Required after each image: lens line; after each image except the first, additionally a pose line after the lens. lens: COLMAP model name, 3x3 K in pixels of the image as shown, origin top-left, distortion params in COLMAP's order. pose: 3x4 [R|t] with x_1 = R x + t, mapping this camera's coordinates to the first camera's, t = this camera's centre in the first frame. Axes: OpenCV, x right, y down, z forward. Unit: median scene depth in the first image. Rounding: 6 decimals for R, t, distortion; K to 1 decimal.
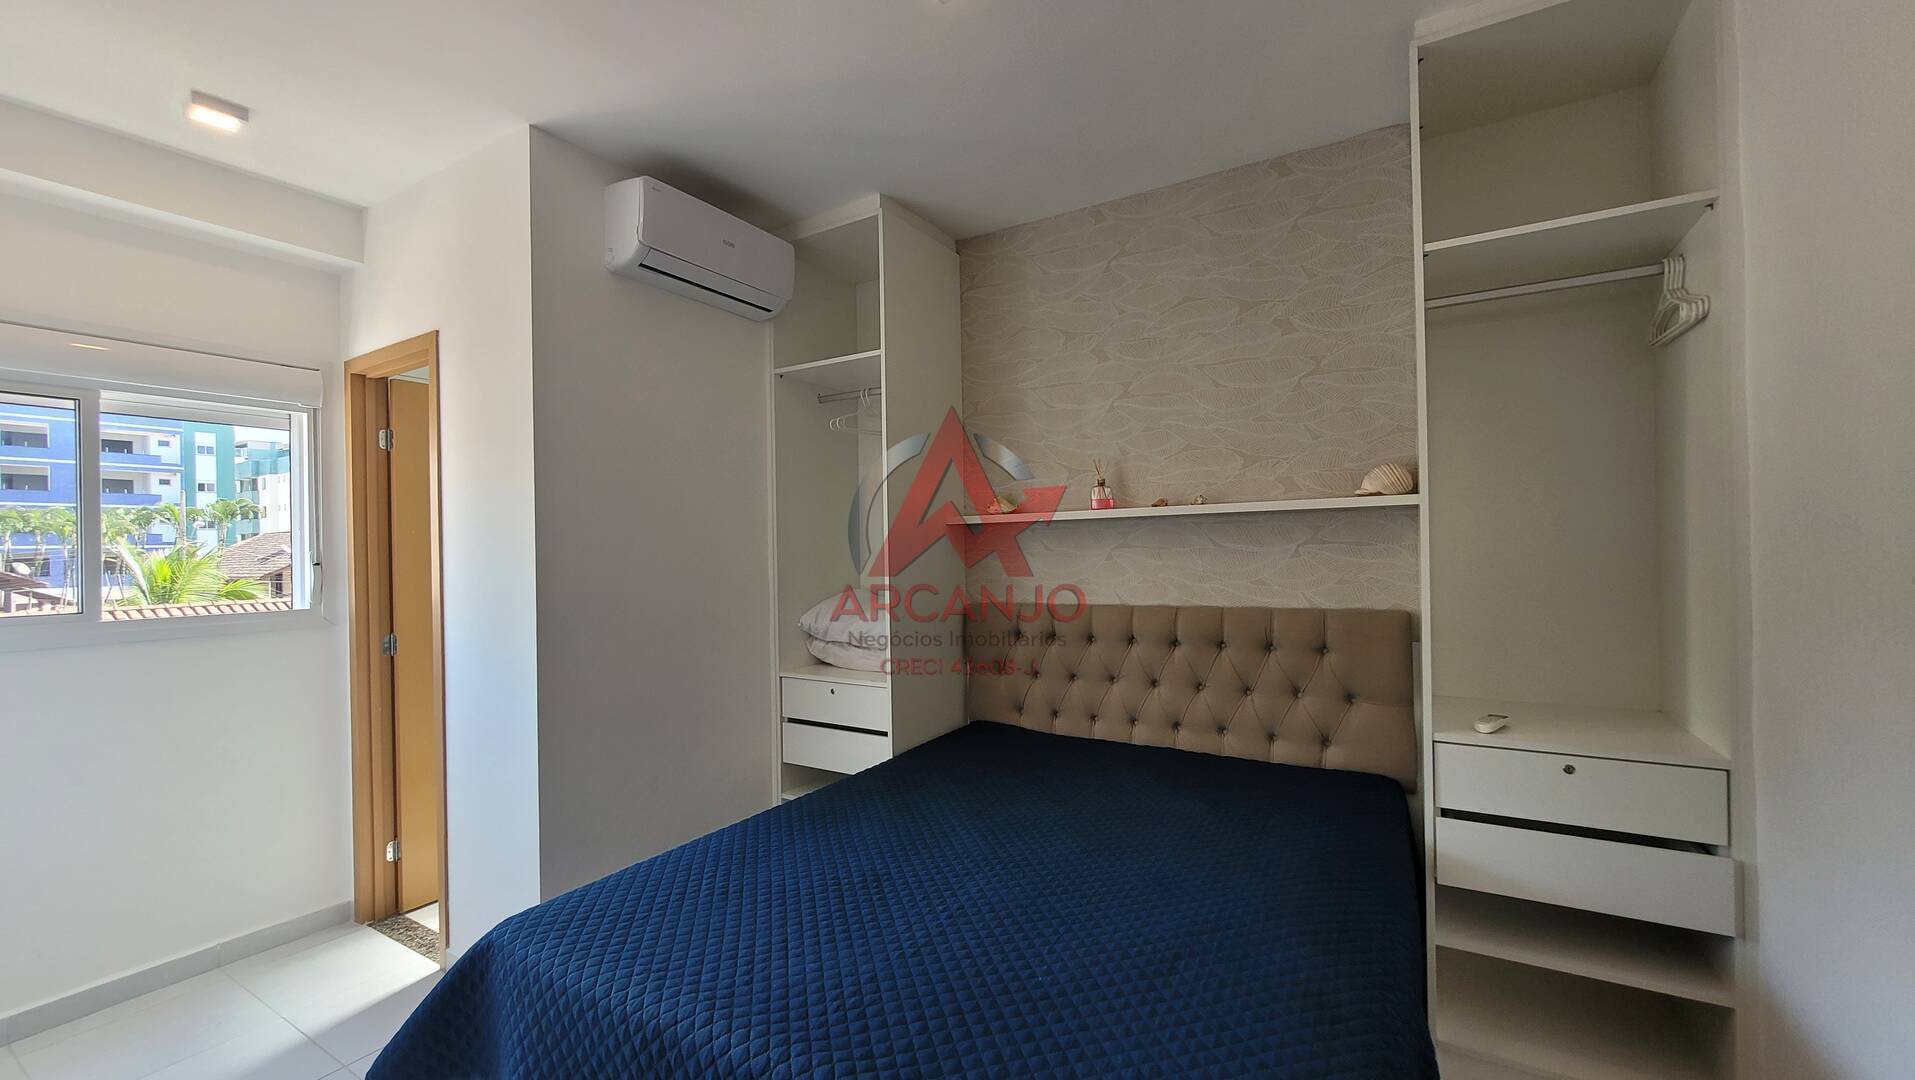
lens RADIAL K [[759.3, 0, 948.8], [0, 759.3, 548.1], [0, 0, 1]] dist [0.001071, -0.000187]
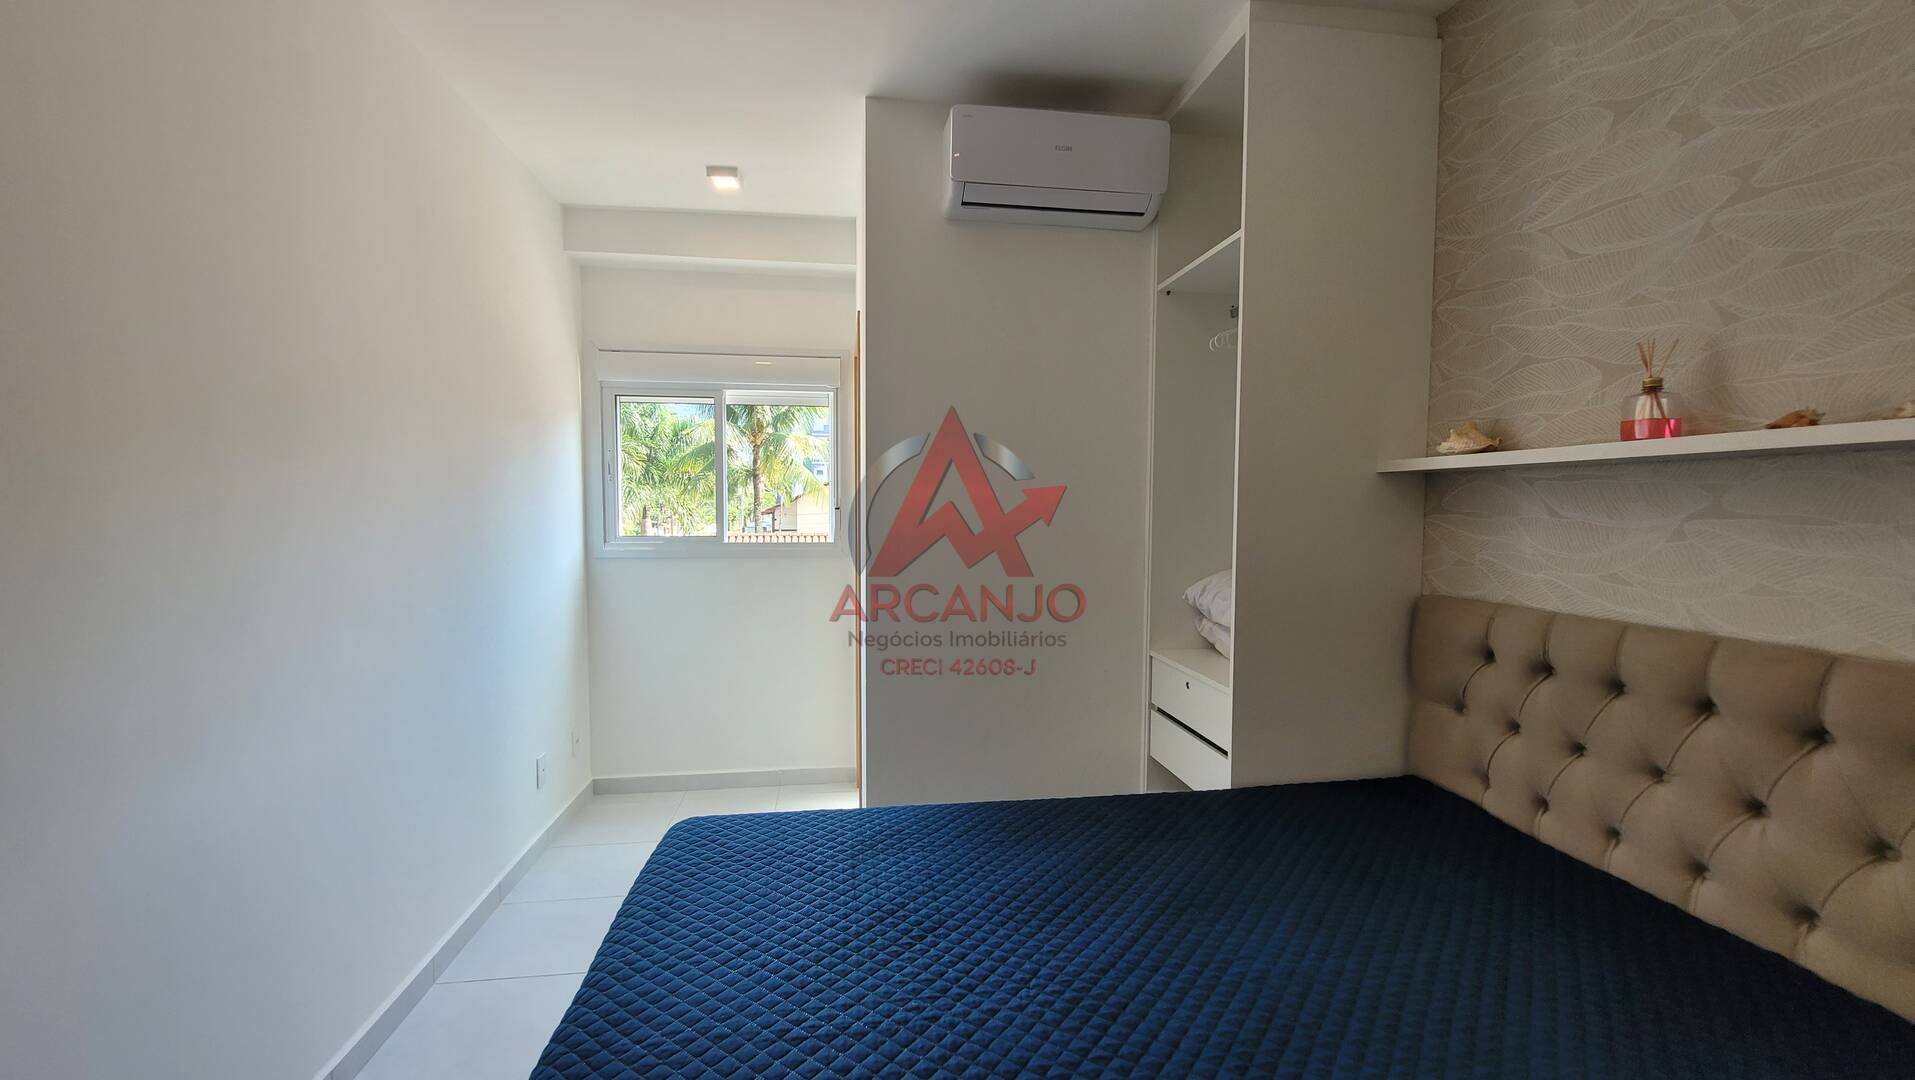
lens RADIAL K [[758.2, 0, 957.5], [0, 758.2, 540.0], [0, 0, 1]] dist [0.000618, -0.000199]
pose [[0.643140, 0.057780, -0.763566, 0.298984], [-0.013091, 0.997833, 0.064481, -0.011049], [0.765637, -0.031474, 0.642502, 0.324636]]
